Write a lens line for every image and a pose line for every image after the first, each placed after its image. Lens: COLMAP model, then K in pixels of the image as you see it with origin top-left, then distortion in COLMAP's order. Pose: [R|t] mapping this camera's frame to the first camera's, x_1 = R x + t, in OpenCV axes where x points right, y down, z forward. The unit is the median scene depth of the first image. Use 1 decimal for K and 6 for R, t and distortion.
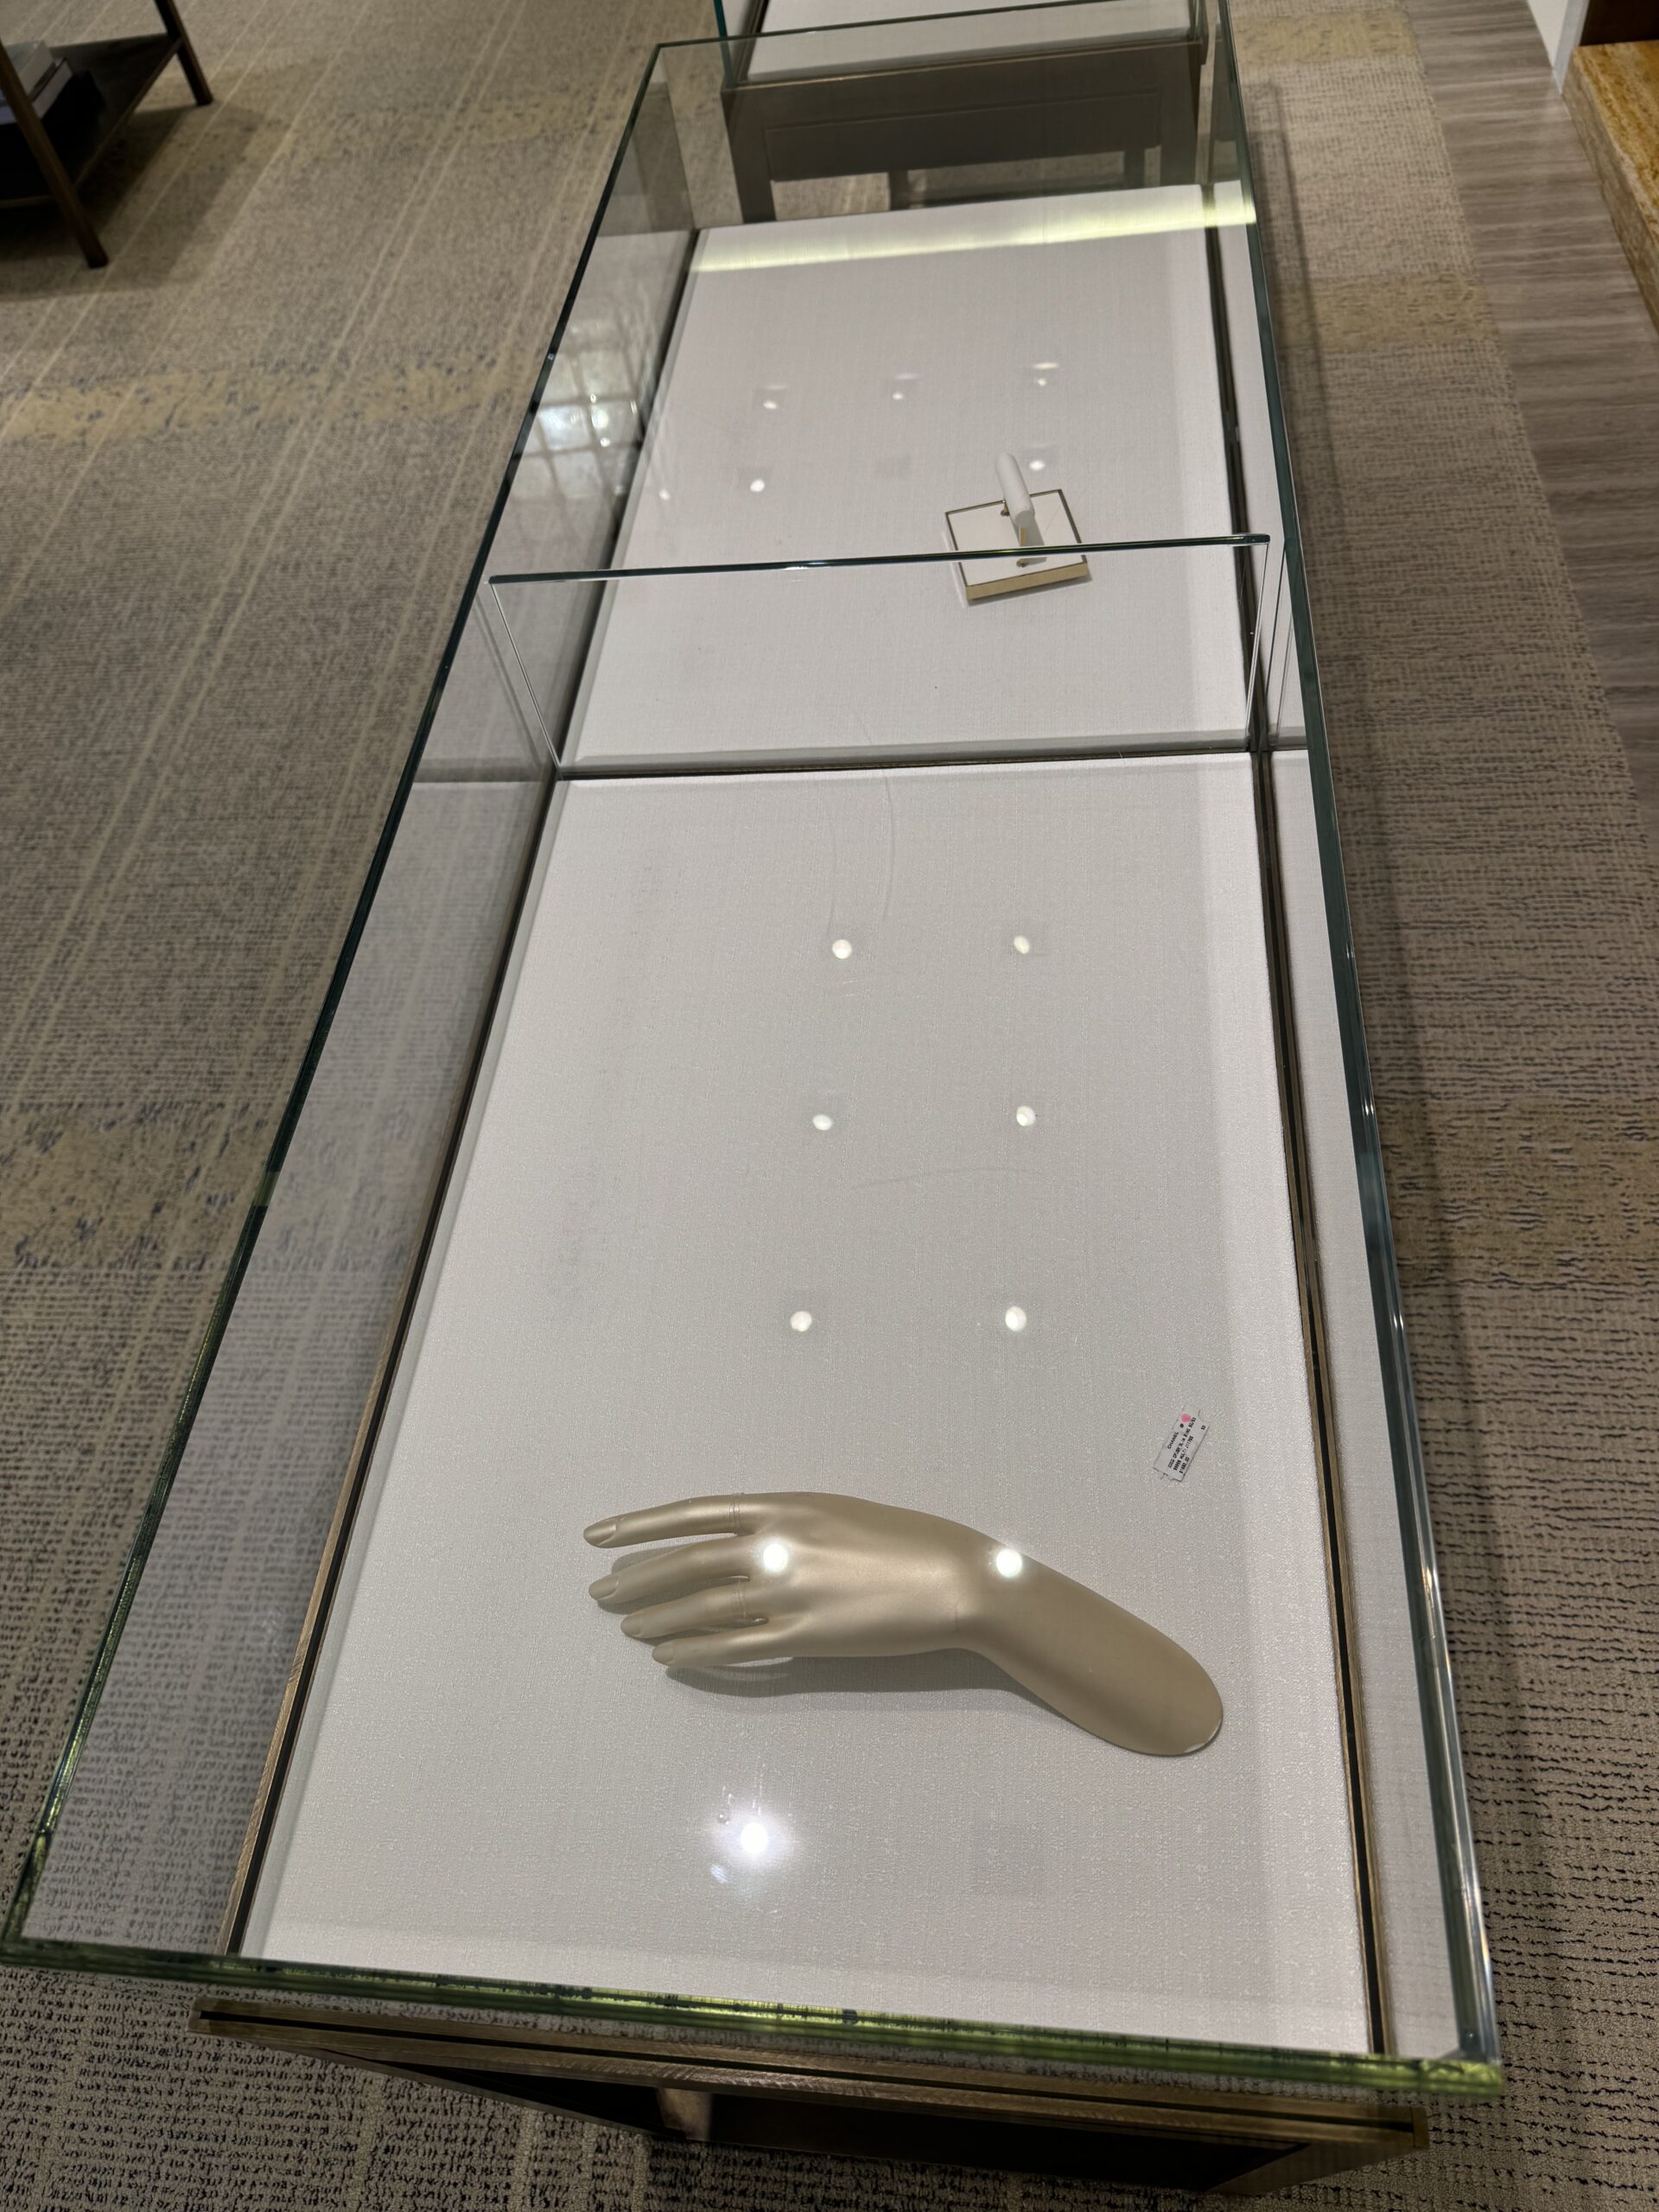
lens RADIAL K [[1577.6, 0, 832.9], [0, 1577.6, 1102.0], [0, 0, 1]] dist [-0.005343, -0.004394]
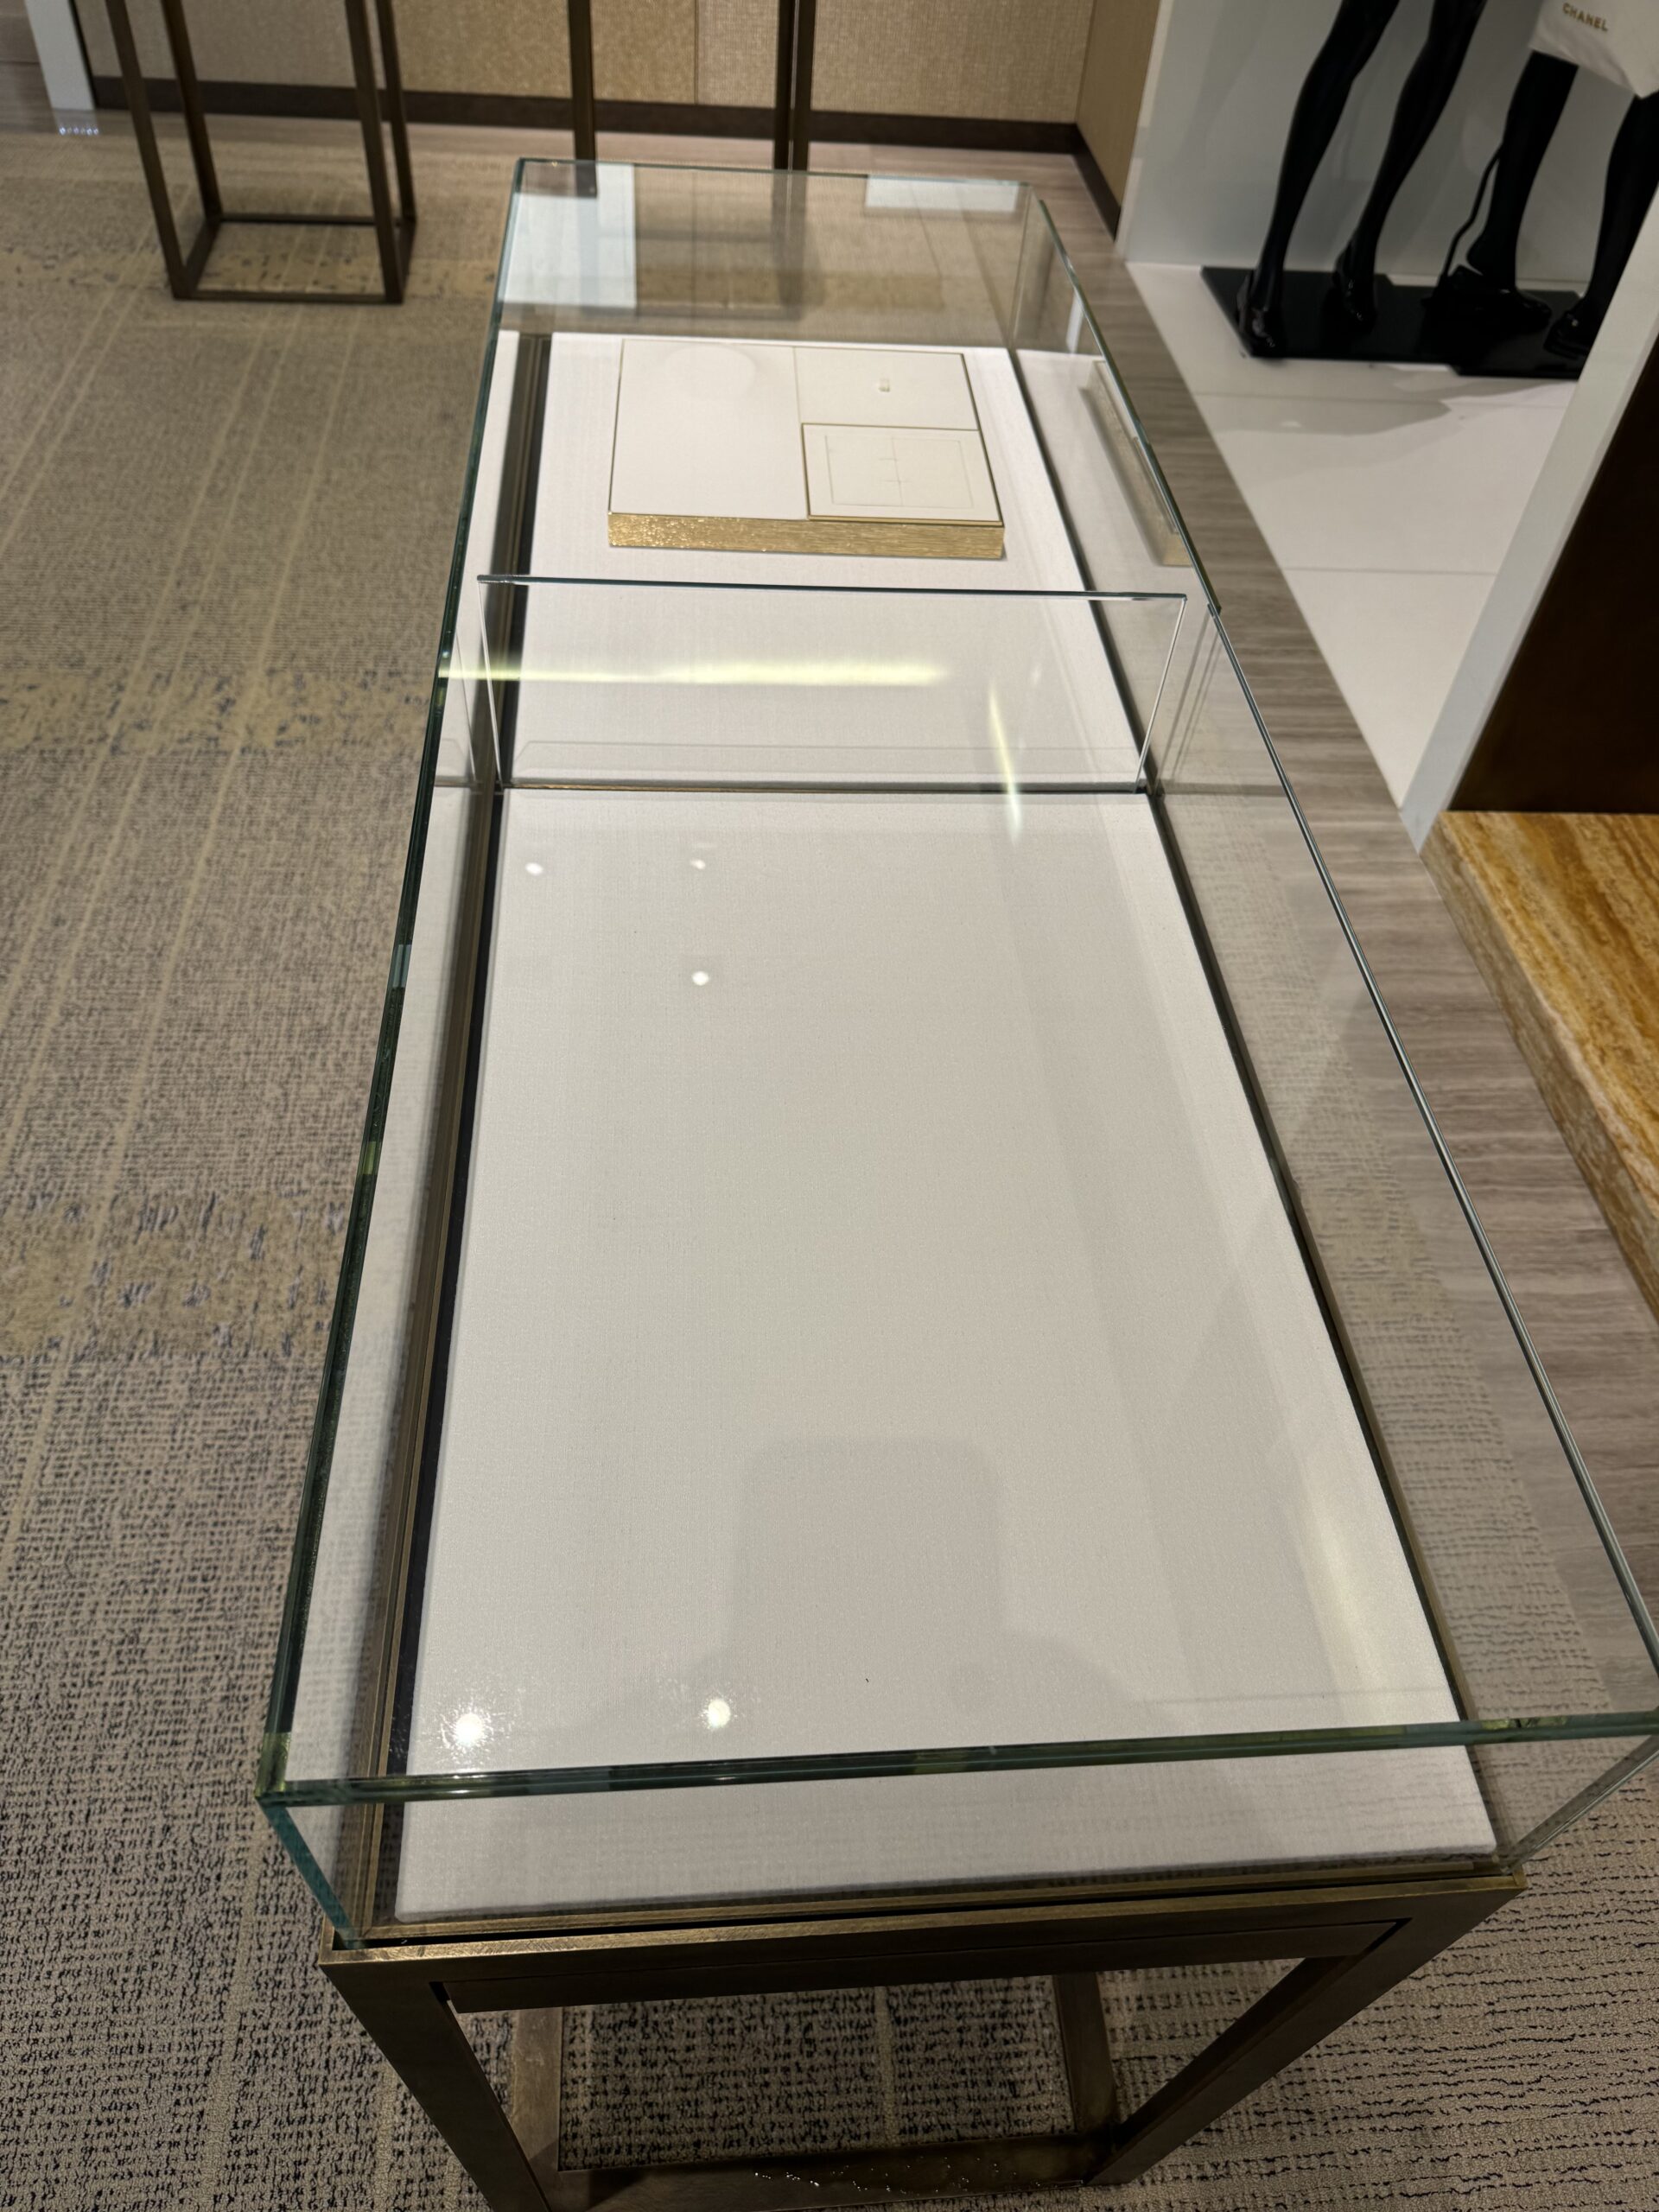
lens RADIAL K [[1577.6, 0, 822.3], [0, 1577.6, 1110.0], [0, 0, 1]] dist [-0.005343, -0.004394]
pose [[0.968635, 0.008227, 0.248352, -0.028151], [0.020070, 0.993596, -0.111194, -0.449600], [-0.247677, 0.112691, 0.962267, 0.335083]]
